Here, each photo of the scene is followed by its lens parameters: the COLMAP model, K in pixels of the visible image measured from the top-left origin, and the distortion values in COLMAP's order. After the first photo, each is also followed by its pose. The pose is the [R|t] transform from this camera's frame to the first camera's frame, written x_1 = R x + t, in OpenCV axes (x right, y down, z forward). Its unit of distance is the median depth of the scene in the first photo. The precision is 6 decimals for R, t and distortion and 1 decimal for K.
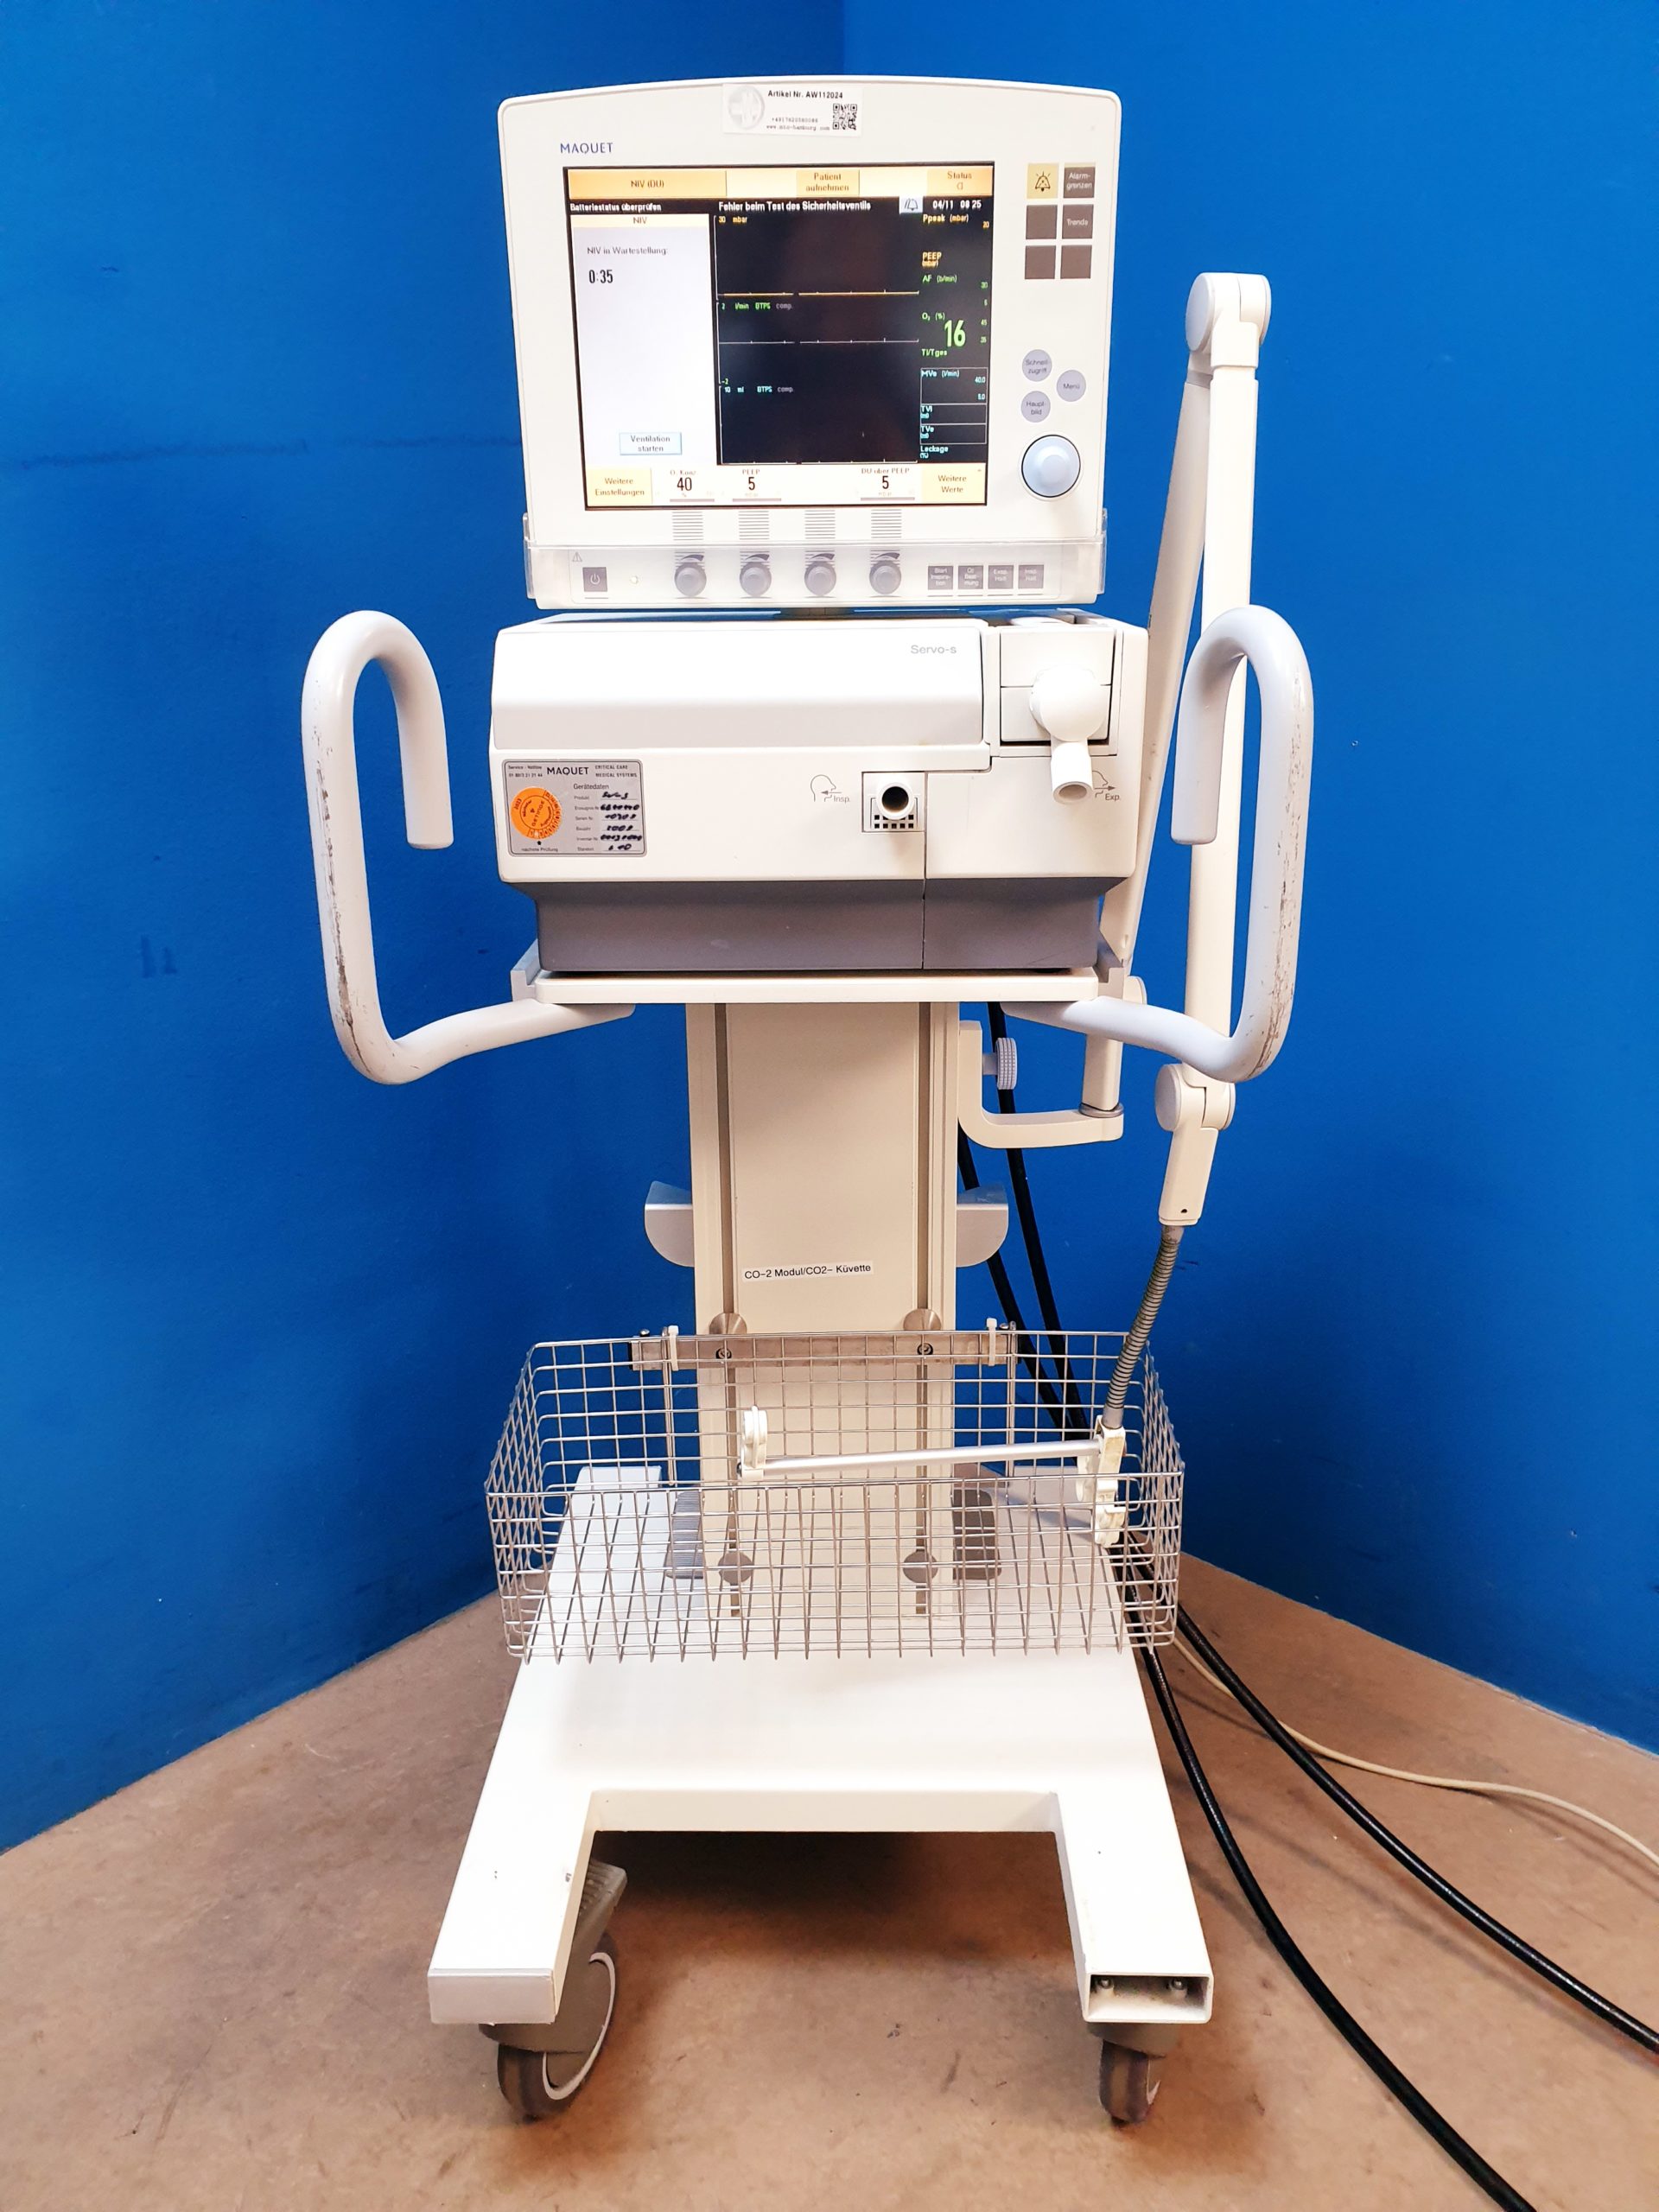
lens RADIAL K [[1703.4, 0, 834.4], [0, 1703.4, 1100.6], [0, 0, 1]] dist [-0.037244, 0.101919]
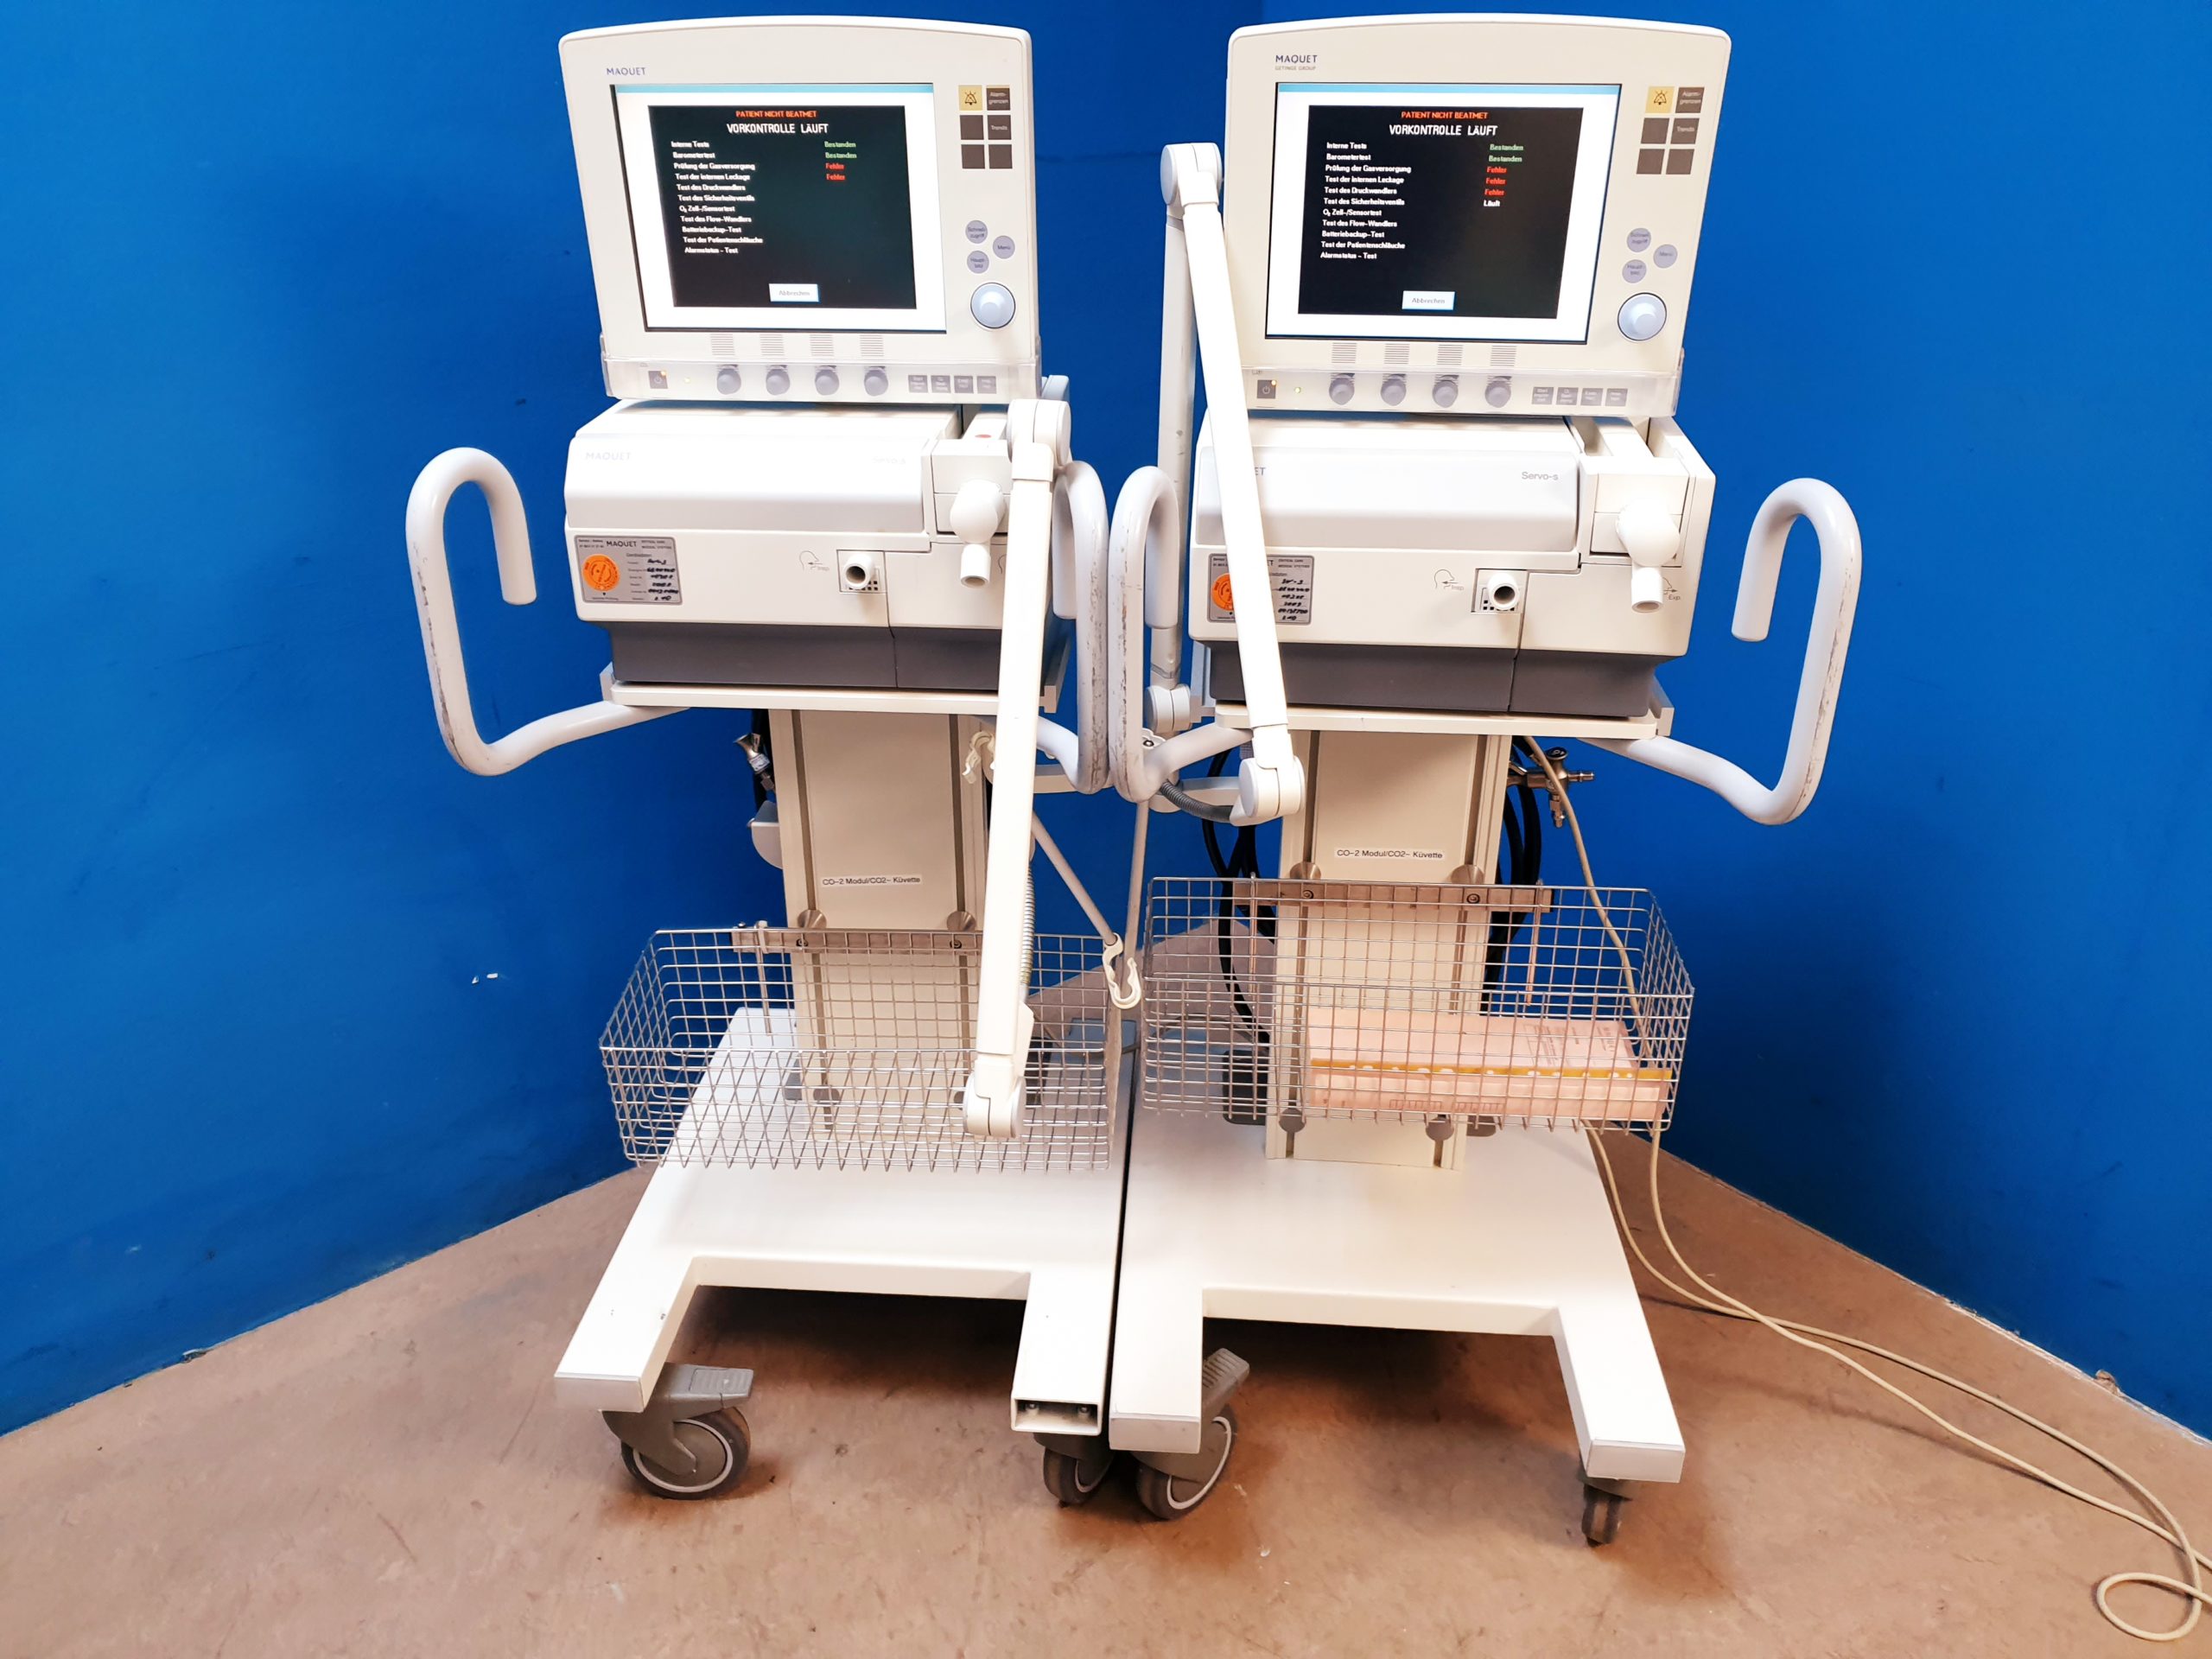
lens RADIAL K [[1746.5, 0, 1106.0], [0, 1746.5, 829.5], [0, 0, 1]] dist [0.002482, 0.003923]
pose [[0.997726, 0.034322, -0.058016, 0.311814], [-0.026002, 0.990018, 0.138525, -0.165624], [0.062191, -0.136701, 0.988658, -0.385725]]
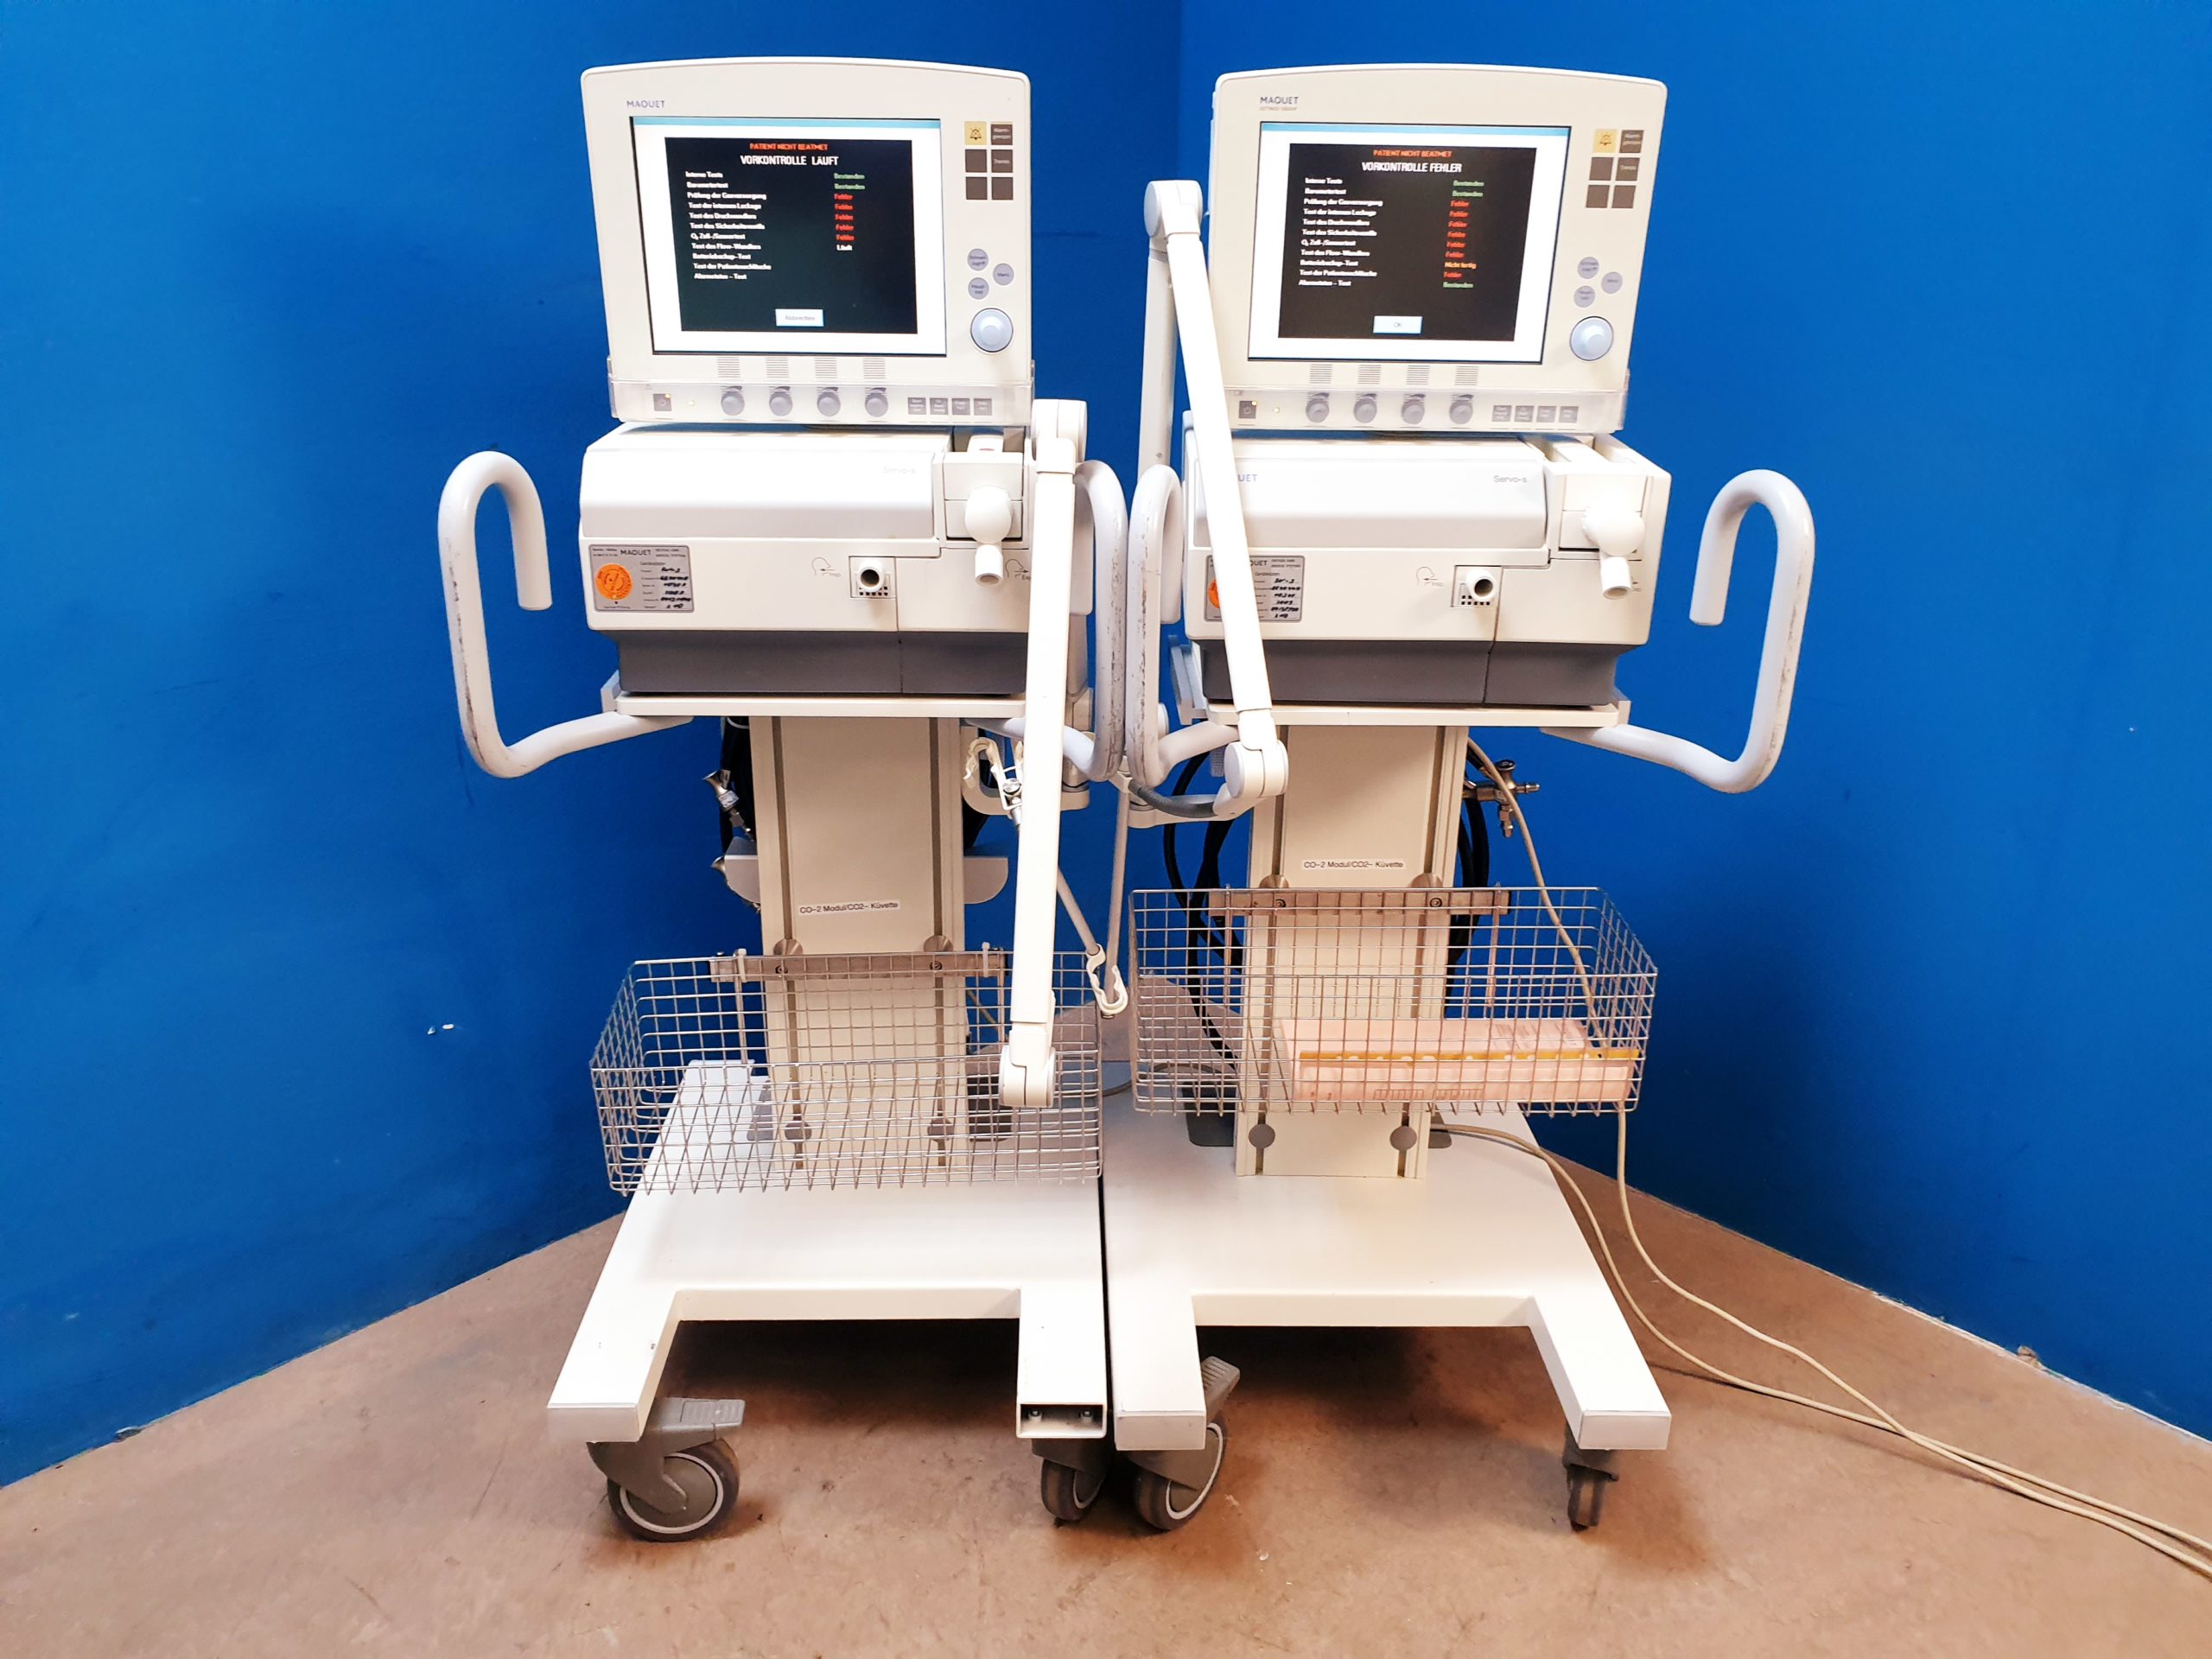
lens RADIAL K [[1746.5, 0, 1106.0], [0, 1746.5, 829.5], [0, 0, 1]] dist [0.002482, 0.003923]
pose [[0.999311, 0.007767, 0.036290, 0.175328], [-0.009765, 0.998428, 0.055200, -0.047131], [-0.035804, -0.055516, 0.997816, -0.452866]]
